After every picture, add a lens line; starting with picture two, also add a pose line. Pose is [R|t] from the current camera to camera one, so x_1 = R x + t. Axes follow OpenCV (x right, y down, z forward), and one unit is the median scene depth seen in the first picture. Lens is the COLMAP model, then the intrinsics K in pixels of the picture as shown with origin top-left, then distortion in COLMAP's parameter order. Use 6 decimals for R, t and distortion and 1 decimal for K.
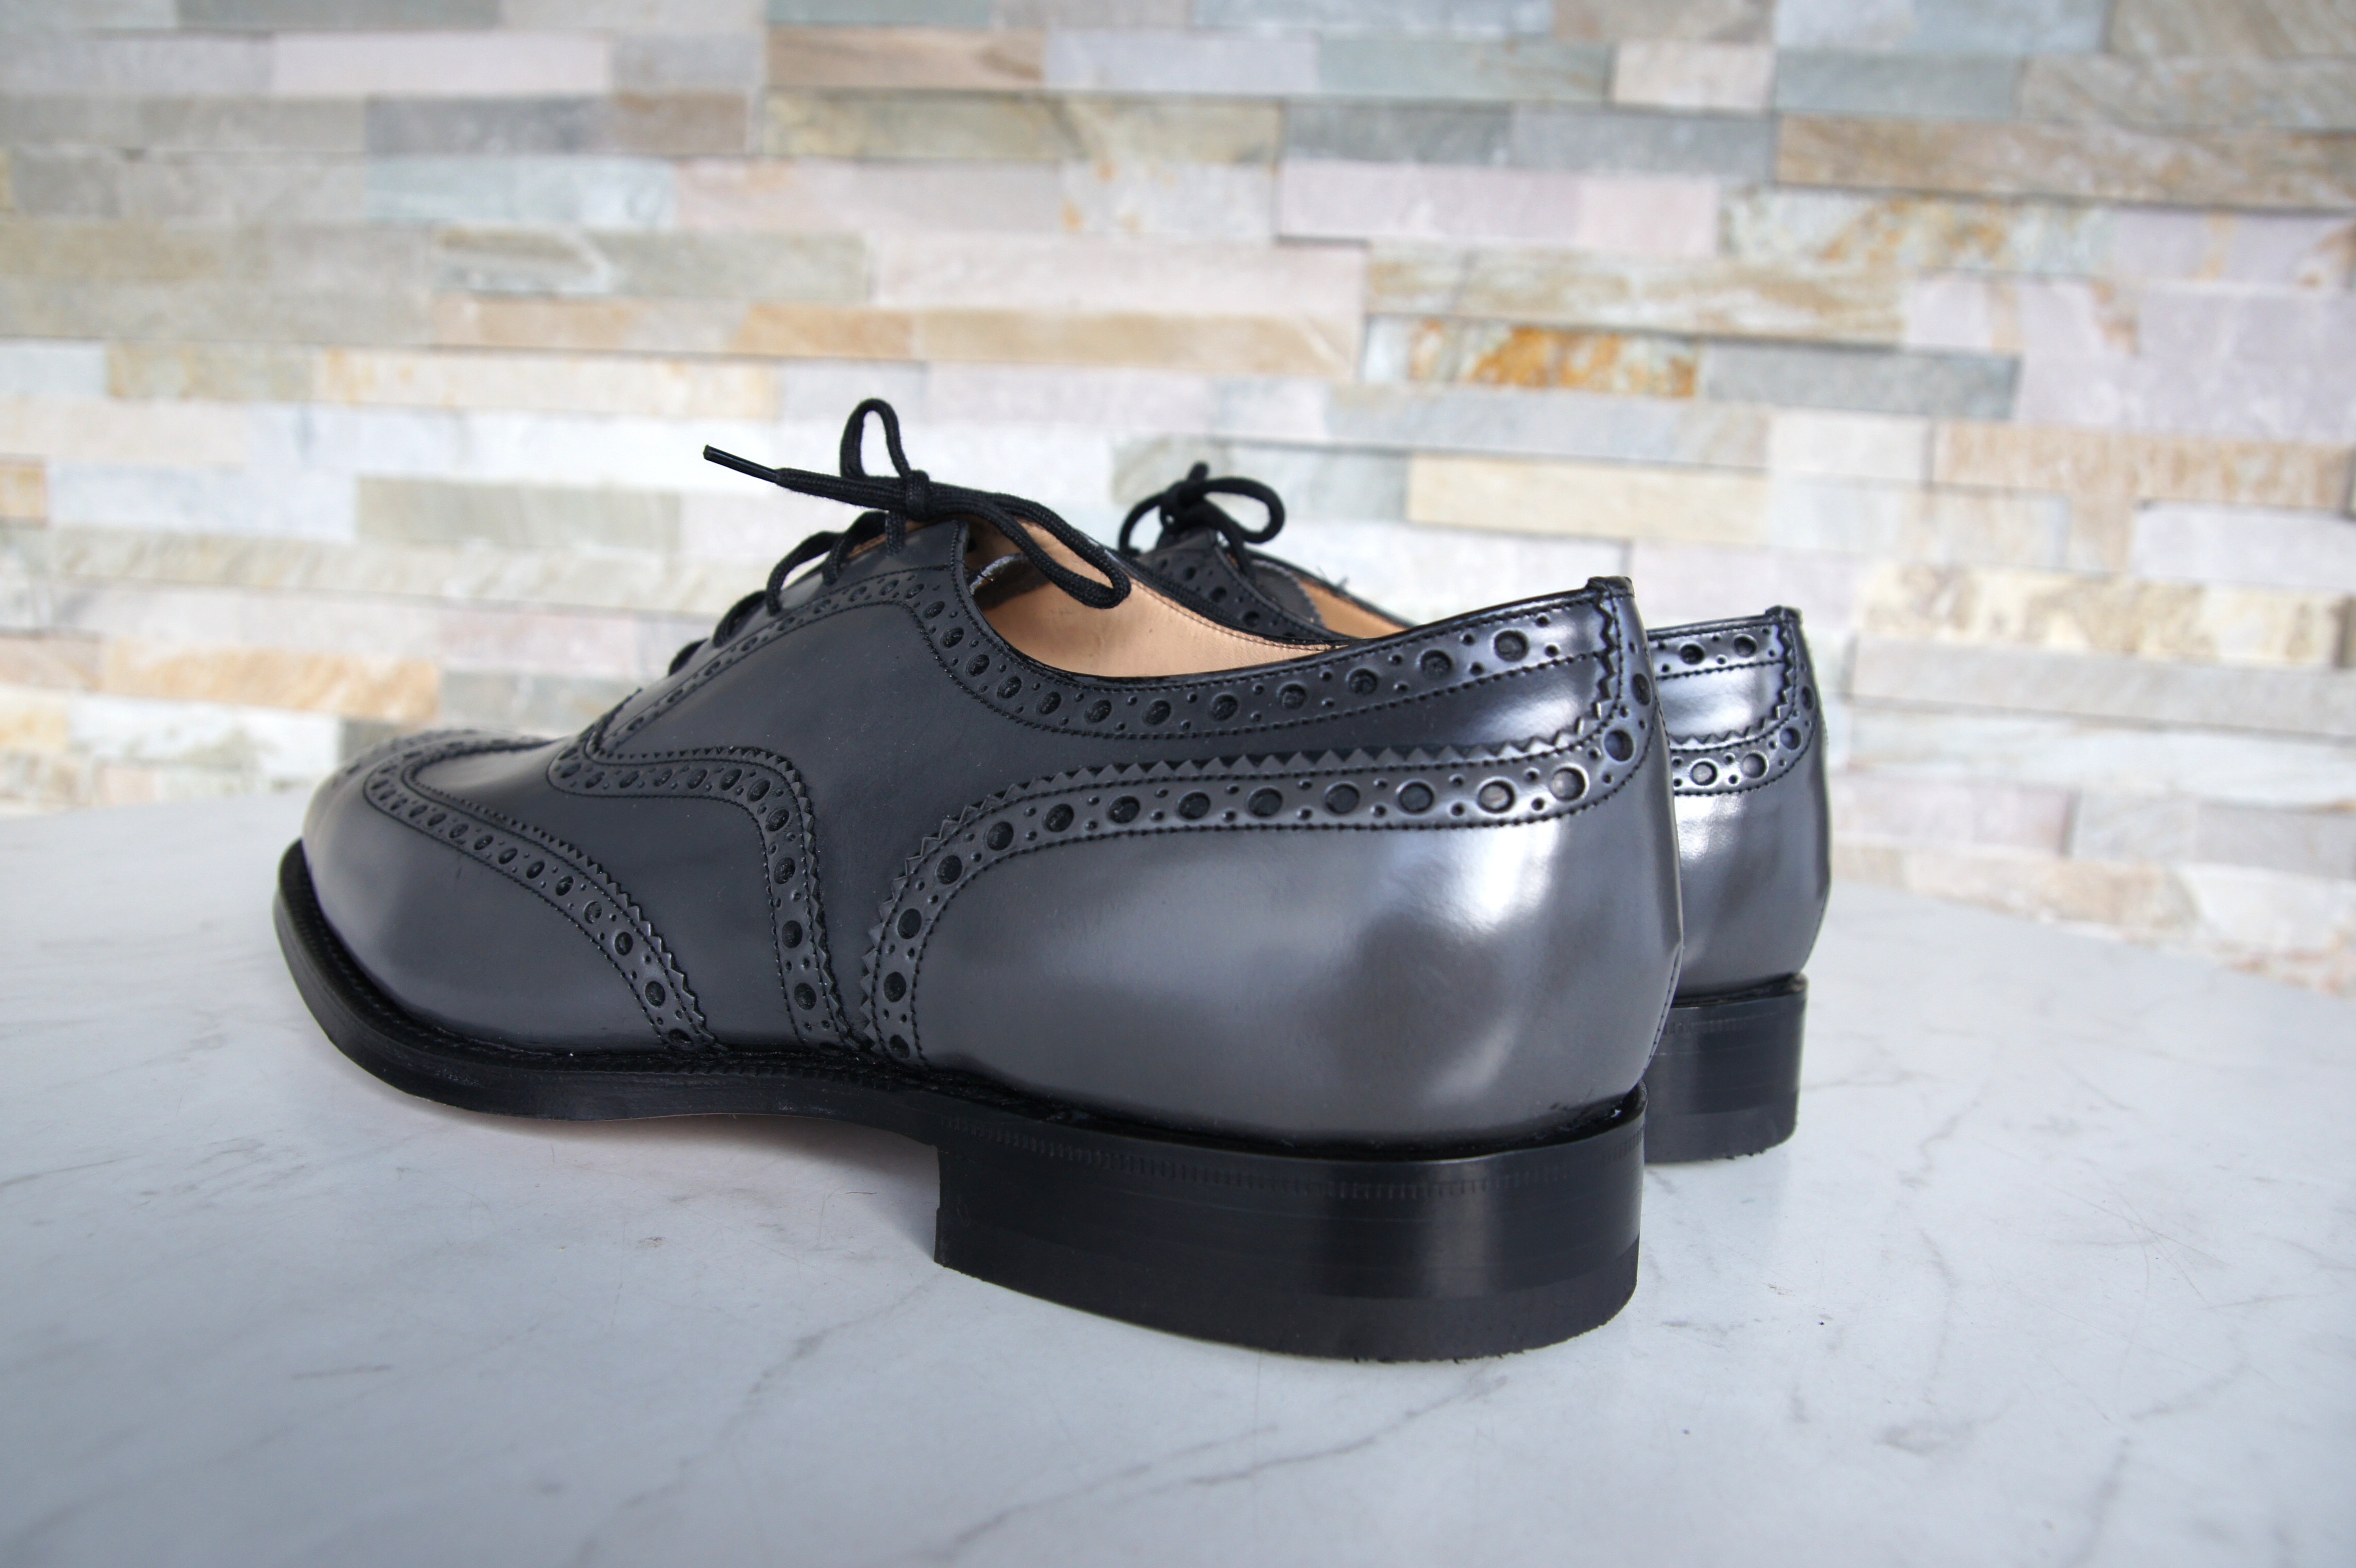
lens RADIAL K [[1599.4, 0, 1161.6], [0, 1599.4, 792.7], [0, 0, 1]] dist [-0.139915, 0.084430]
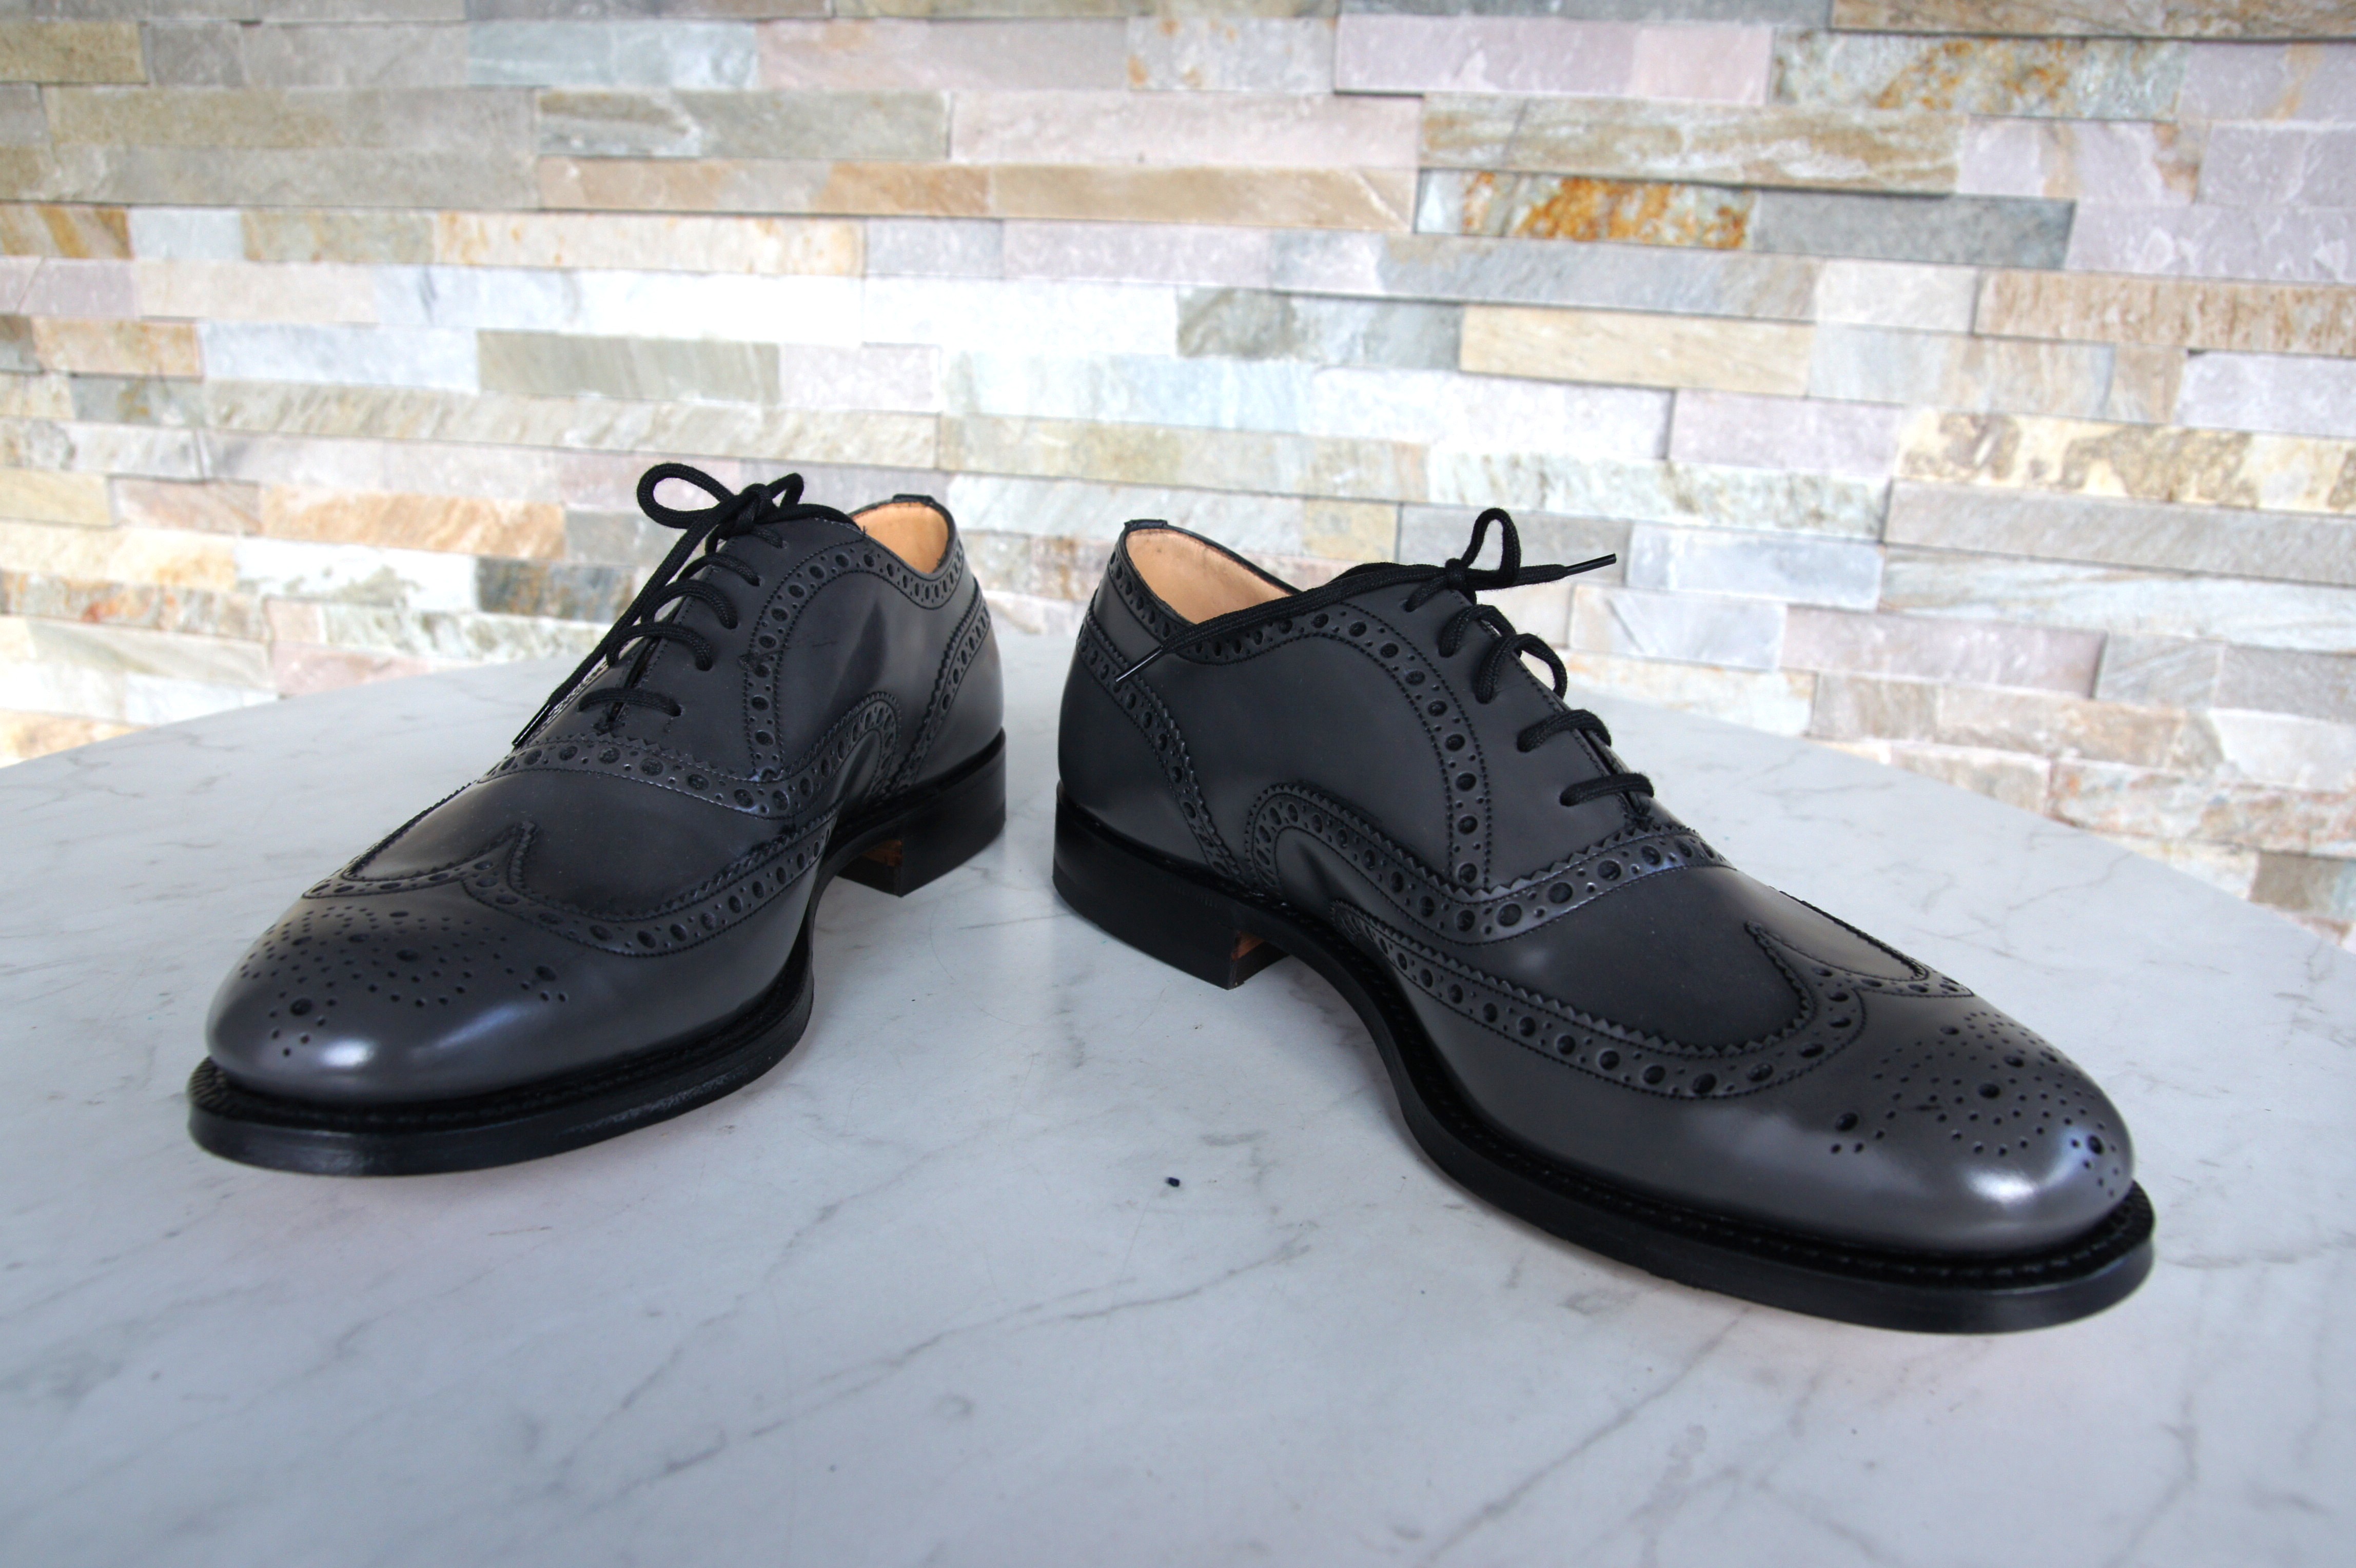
lens RADIAL K [[1599.4, 0, 1161.6], [0, 1599.4, 792.7], [0, 0, 1]] dist [-0.139915, 0.084430]
pose [[0.996932, 0.004009, -0.078171, 0.042580], [0.007749, 0.988725, 0.149539, -0.054235], [0.077889, -0.149686, 0.985661, -0.079524]]
